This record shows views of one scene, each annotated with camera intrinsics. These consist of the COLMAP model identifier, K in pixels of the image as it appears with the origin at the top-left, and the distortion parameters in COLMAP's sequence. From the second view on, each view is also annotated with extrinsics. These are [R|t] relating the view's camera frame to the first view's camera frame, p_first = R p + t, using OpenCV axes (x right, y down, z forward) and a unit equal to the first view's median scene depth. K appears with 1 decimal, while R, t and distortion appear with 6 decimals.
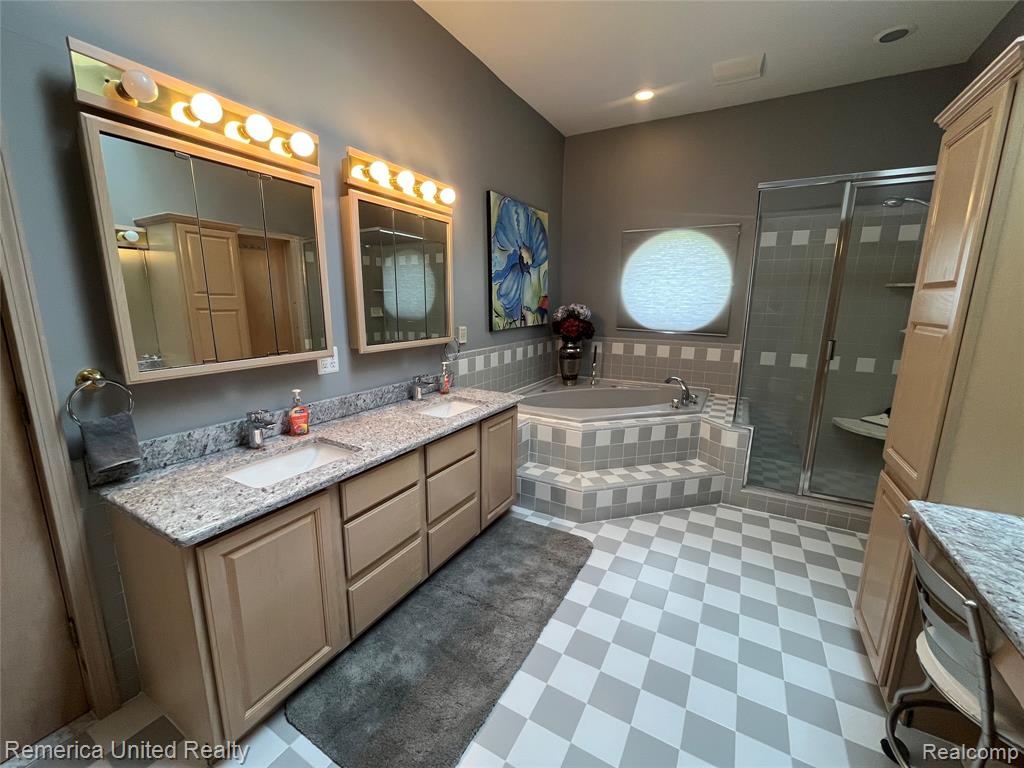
lens RADIAL K [[416.7, 0, 507.2], [0, 416.7, 384.2], [0, 0, 1]] dist [-0.001325, -0.001022]
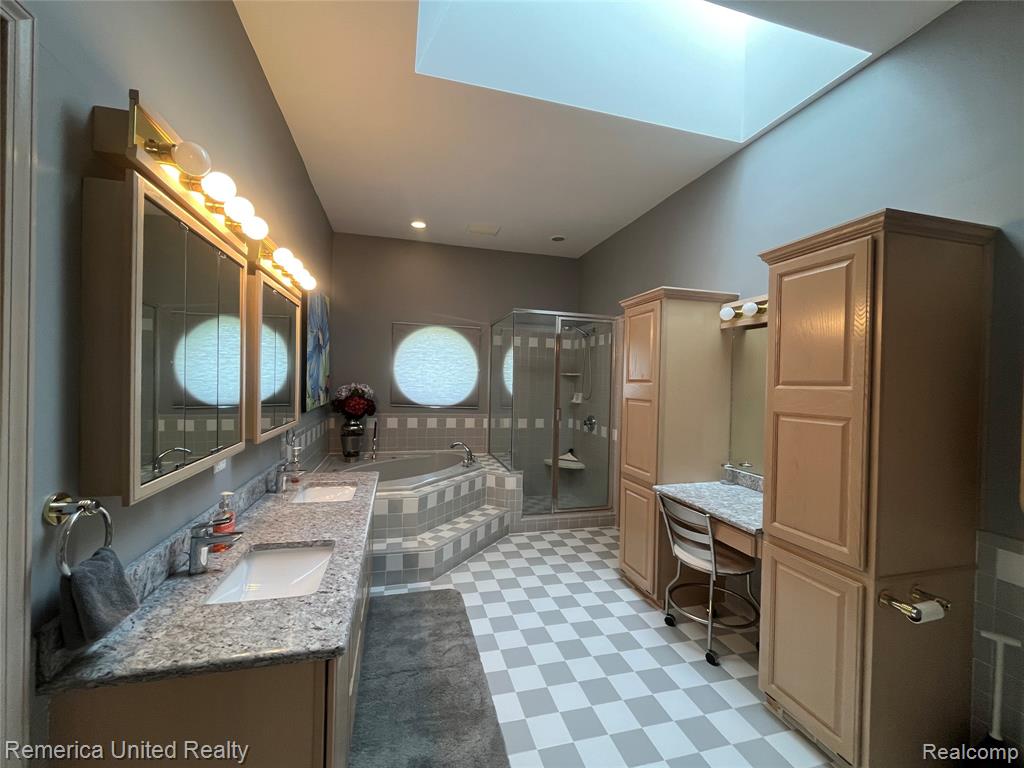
lens RADIAL K [[416.7, 0, 506.4], [0, 416.7, 385.2], [0, 0, 1]] dist [-0.001325, -0.001022]
pose [[0.714756, 0.001736, 0.699372, -0.463532], [0.118937, 0.985129, -0.123999, -0.018410], [-0.689186, 0.171810, 0.703920, -0.007265]]
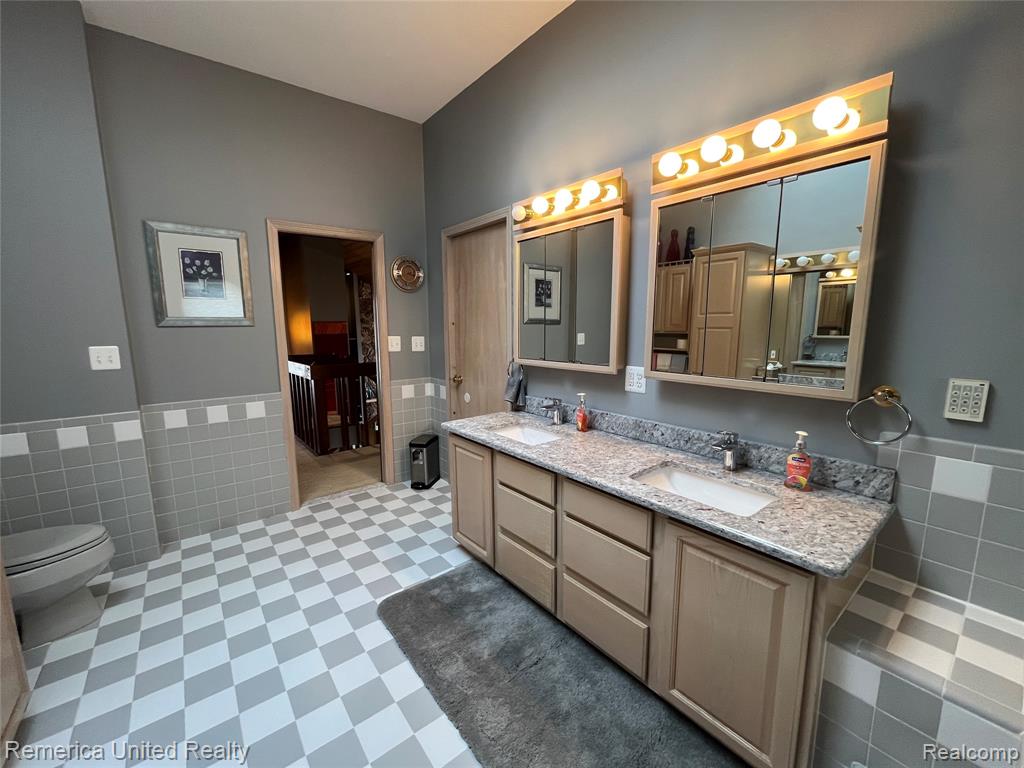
lens RADIAL K [[416.7, 0, 511.6], [0, 416.7, 390.0], [0, 0, 1]] dist [-0.001325, -0.001022]
pose [[-0.372436, 0.141250, -0.917246, 0.467396], [-0.178760, 0.958924, 0.220251, -0.154121], [0.910679, 0.245996, -0.331888, 0.820824]]
